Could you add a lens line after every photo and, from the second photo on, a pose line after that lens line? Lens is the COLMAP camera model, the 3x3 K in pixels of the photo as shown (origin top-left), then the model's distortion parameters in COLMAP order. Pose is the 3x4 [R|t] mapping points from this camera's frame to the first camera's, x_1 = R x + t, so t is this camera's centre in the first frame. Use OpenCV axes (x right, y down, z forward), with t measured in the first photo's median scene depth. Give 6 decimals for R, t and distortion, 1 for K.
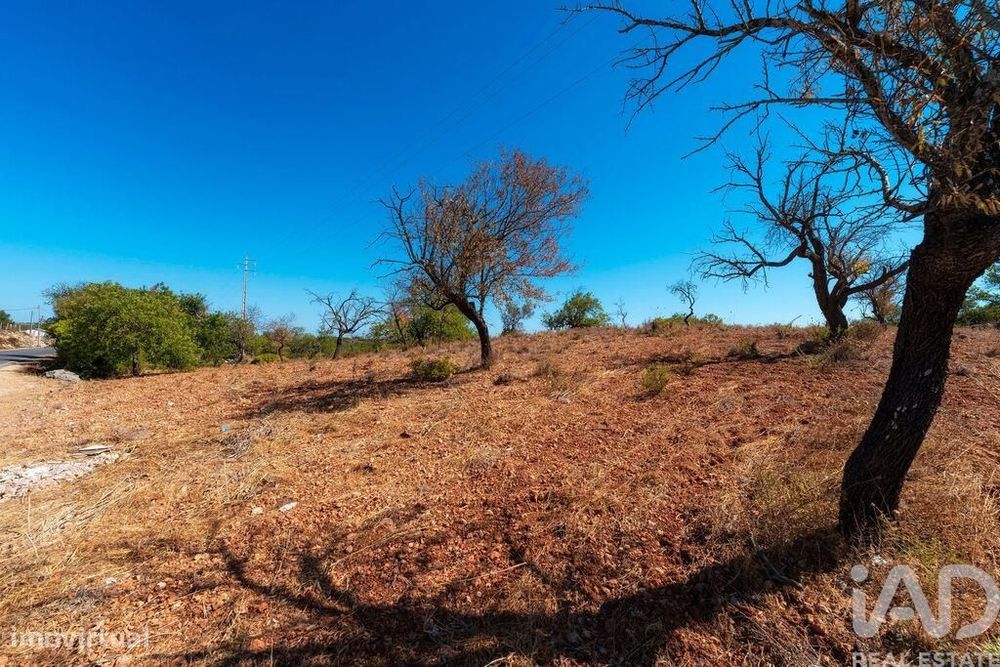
lens RADIAL K [[400.1, 0, 500.0], [0, 400.1, 333.5], [0, 0, 1]] dist [-0.002175, 0.000056]
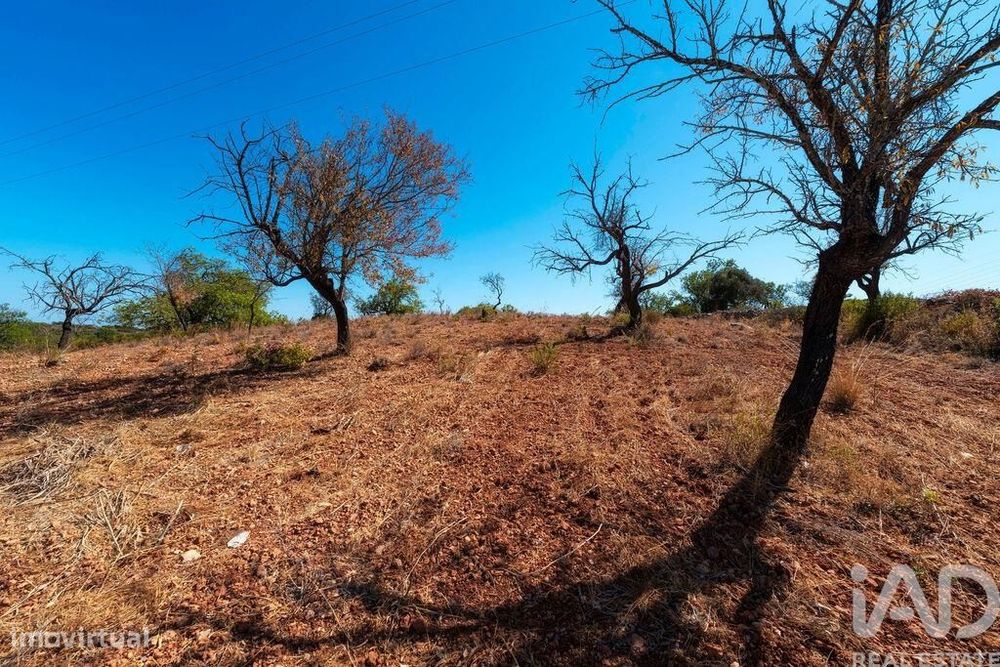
lens RADIAL K [[400.1, 0, 500.0], [0, 400.1, 333.5], [0, 0, 1]] dist [-0.002175, 0.000056]
pose [[0.881712, -0.002960, 0.471779, -0.155868], [-0.011322, 0.999560, 0.027430, 0.013030], [-0.471653, -0.029527, 0.881290, 0.053631]]
